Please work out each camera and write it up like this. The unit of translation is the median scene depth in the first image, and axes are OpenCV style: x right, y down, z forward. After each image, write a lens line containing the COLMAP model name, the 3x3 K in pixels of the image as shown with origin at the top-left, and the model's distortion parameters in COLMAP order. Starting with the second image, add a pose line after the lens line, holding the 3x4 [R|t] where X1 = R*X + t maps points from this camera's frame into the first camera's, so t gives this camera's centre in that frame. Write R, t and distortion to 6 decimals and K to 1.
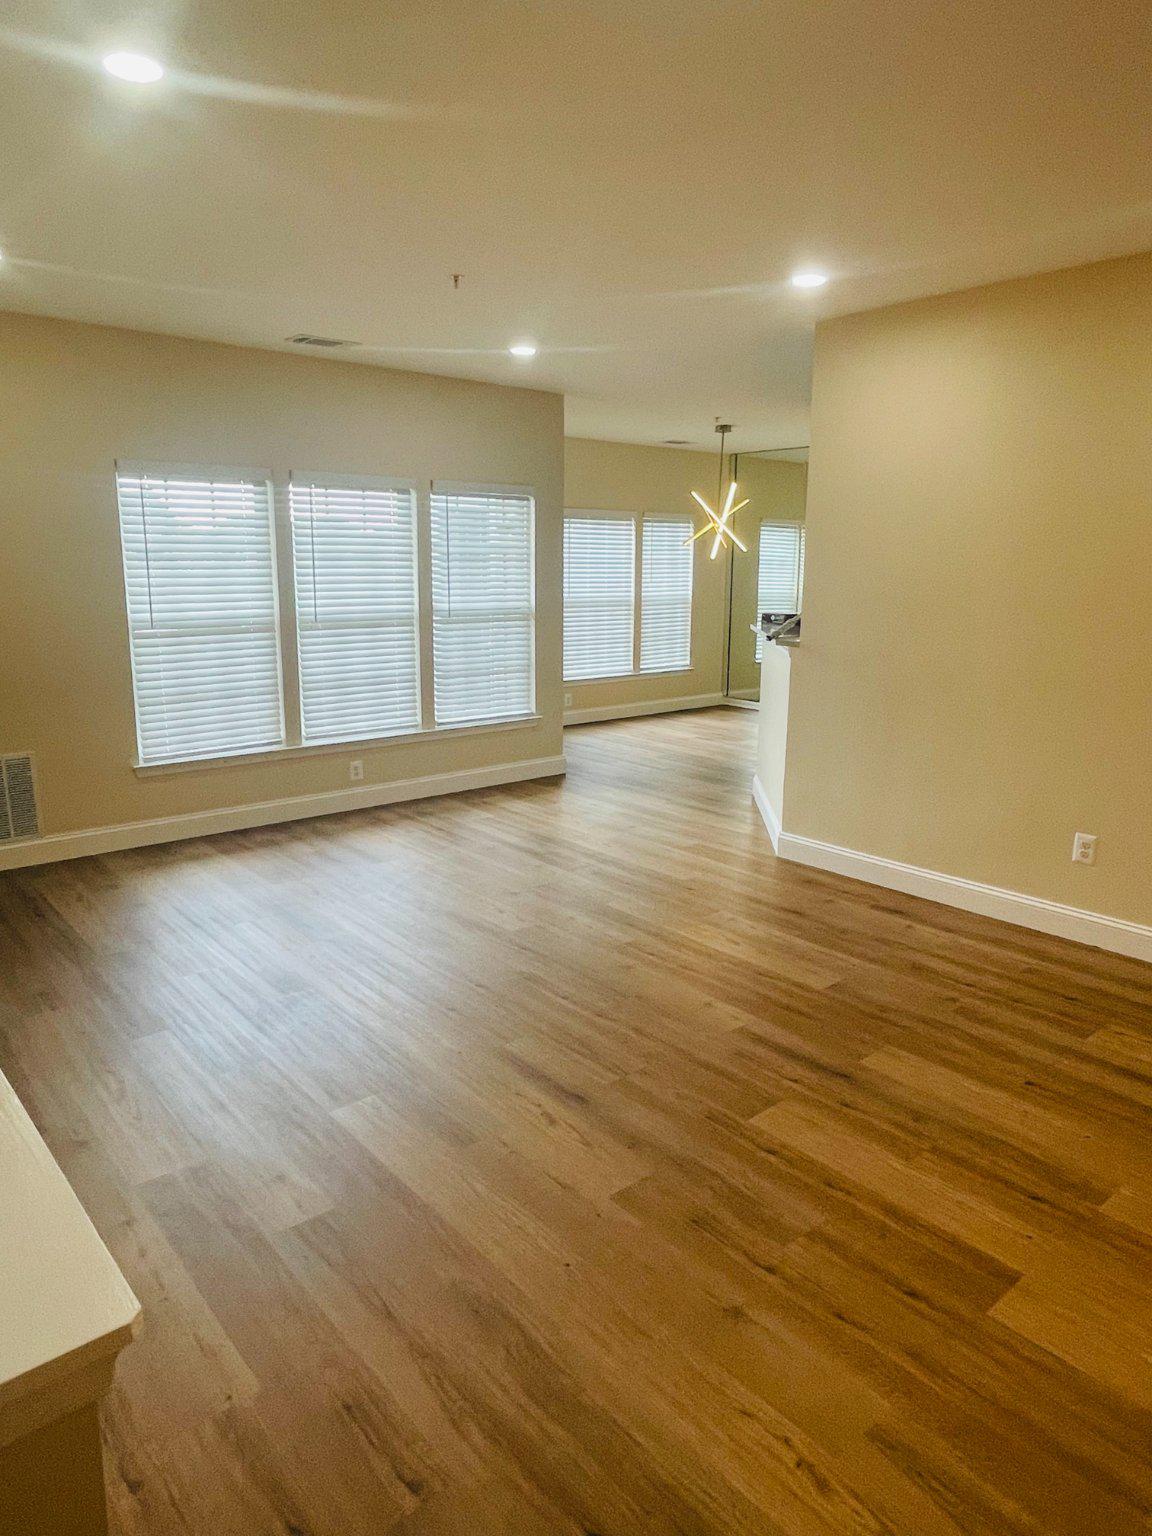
lens RADIAL K [[970.8, 0, 576.3], [0, 970.8, 779.2], [0, 0, 1]] dist [-0.000057, 0.000126]
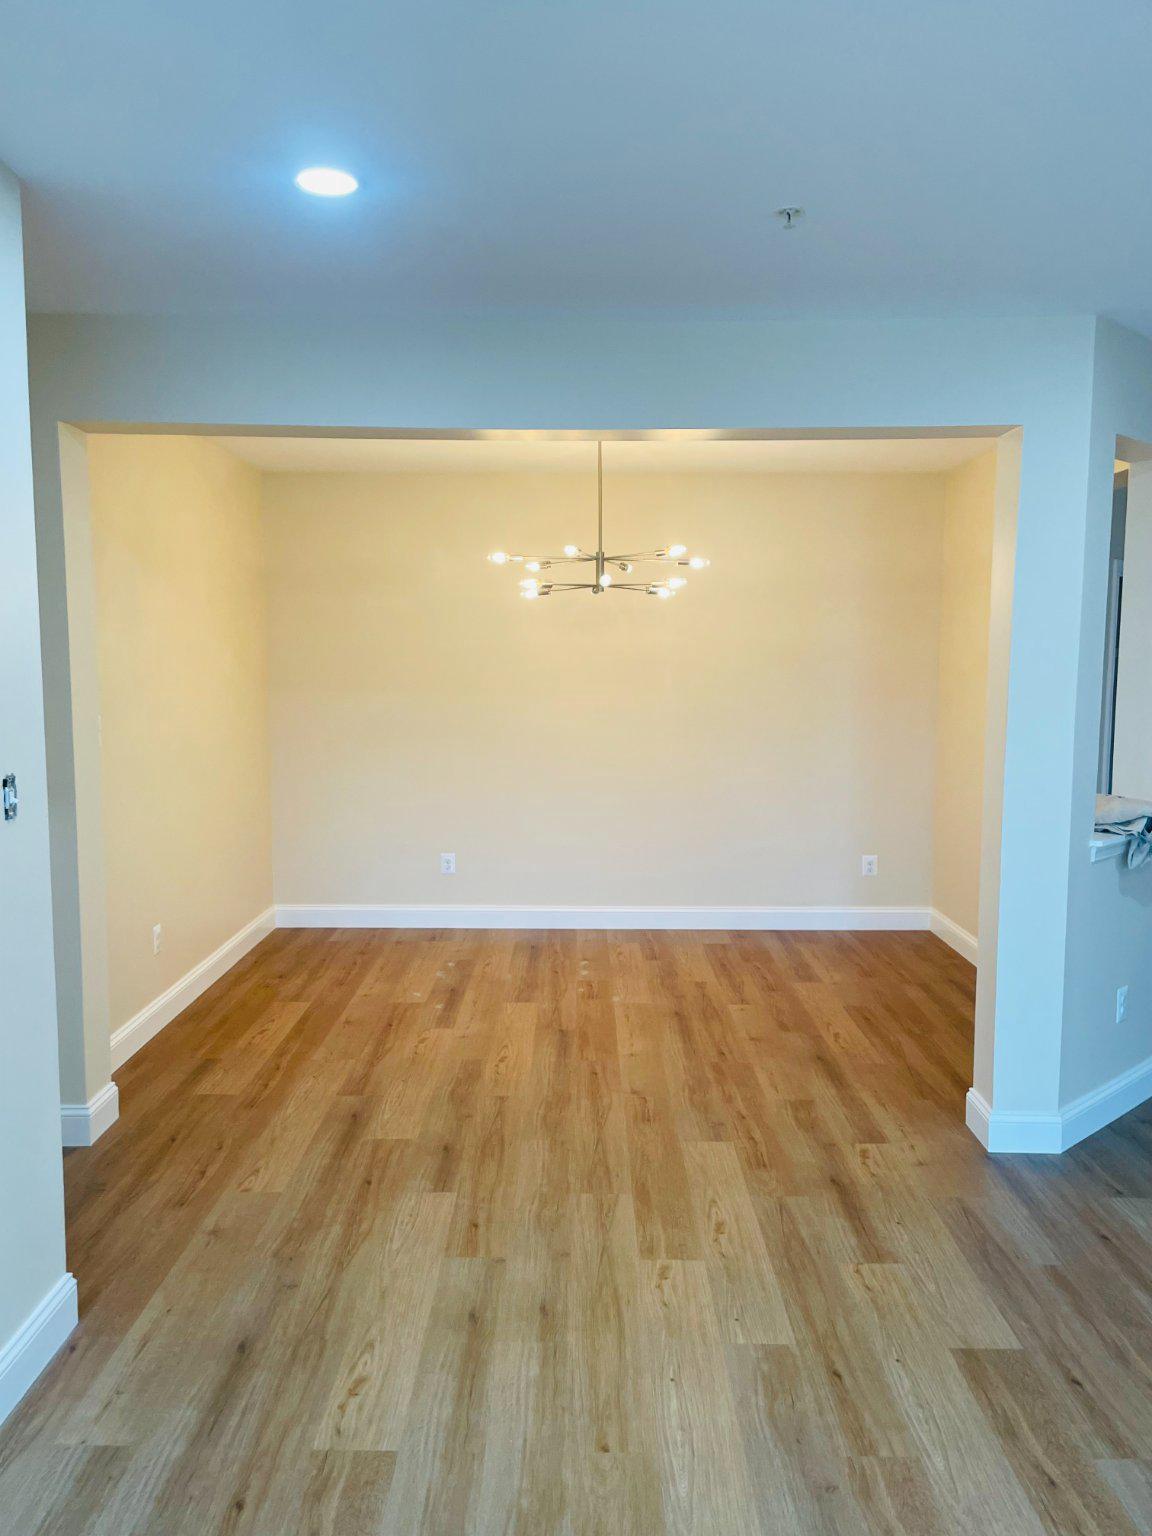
lens RADIAL K [[1214.1, 0, 576.0], [0, 1214.1, 768.0], [0, 0, 1]] dist [-0.012245, -0.007126]
pose [[-0.757752, -0.065339, 0.649263, -0.017377], [0.132118, 0.959006, 0.250704, -0.186575], [-0.639028, 0.275751, -0.718056, 0.781075]]
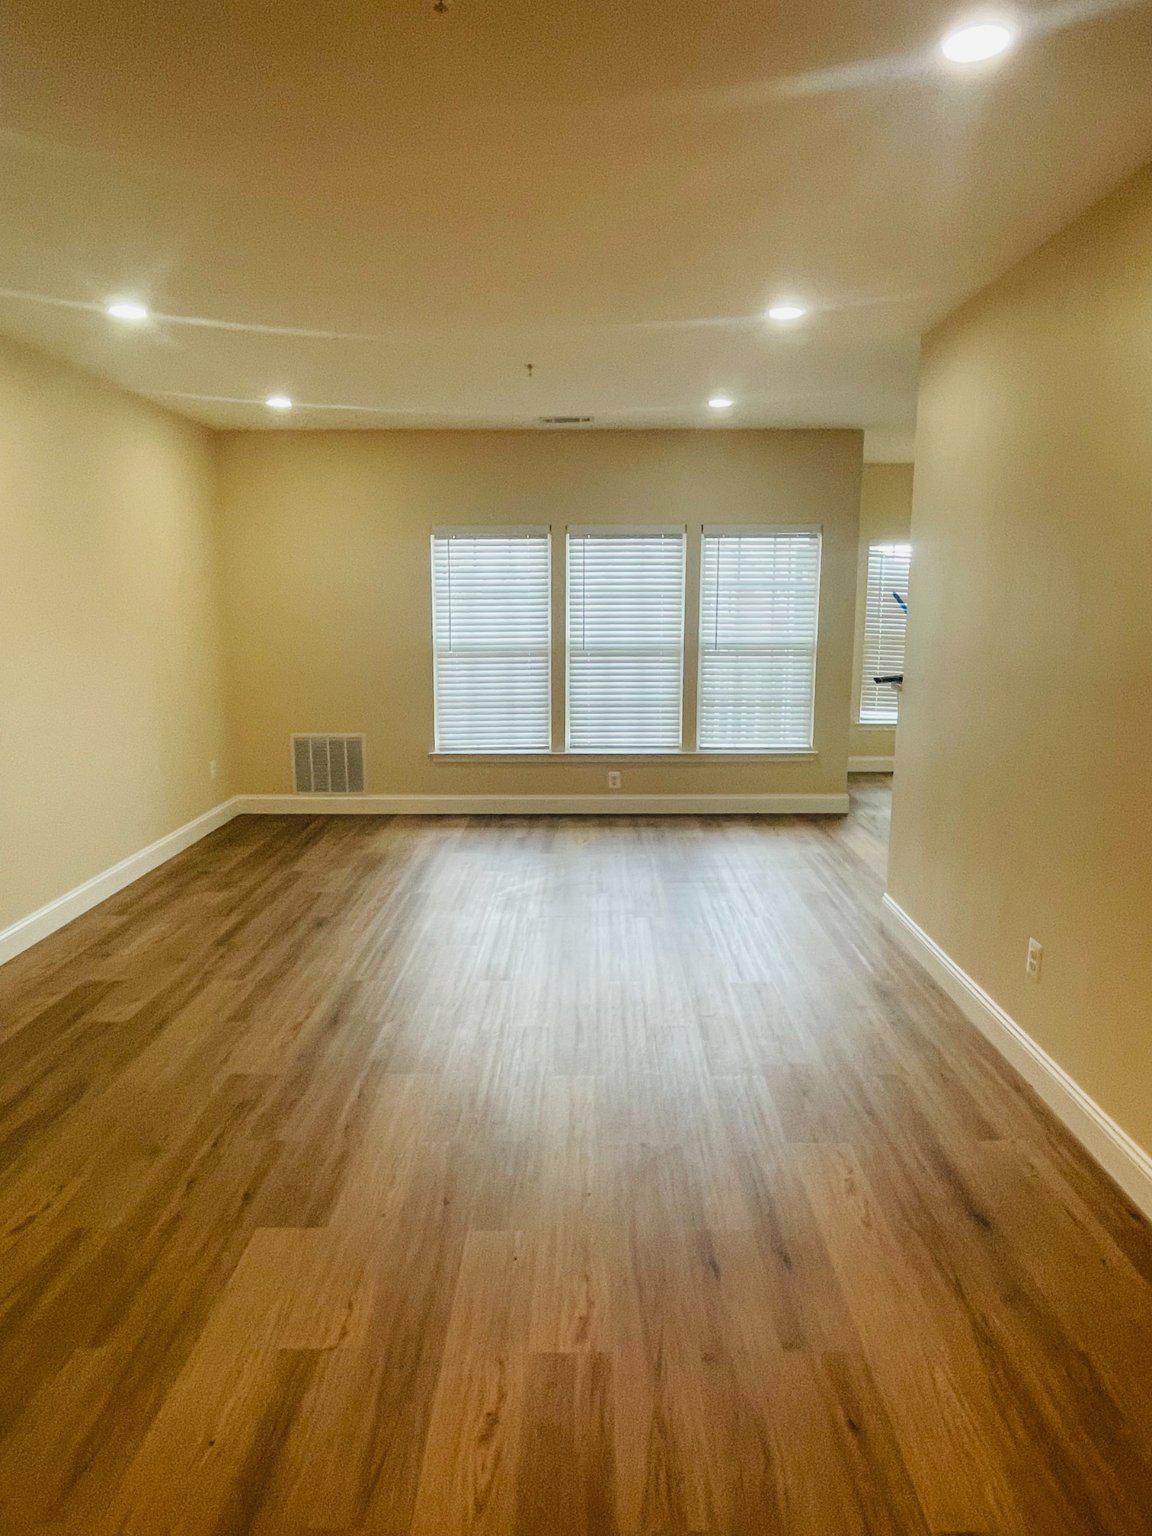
lens RADIAL K [[977.3, 0, 584.0], [0, 977.3, 760.4], [0, 0, 1]] dist [-0.004677, -0.002202]
pose [[0.757028, 0.103089, -0.645198, 0.526635], [-0.135673, 0.990753, -0.000888, -0.027782], [0.639141, 0.088209, 0.764015, 0.104086]]
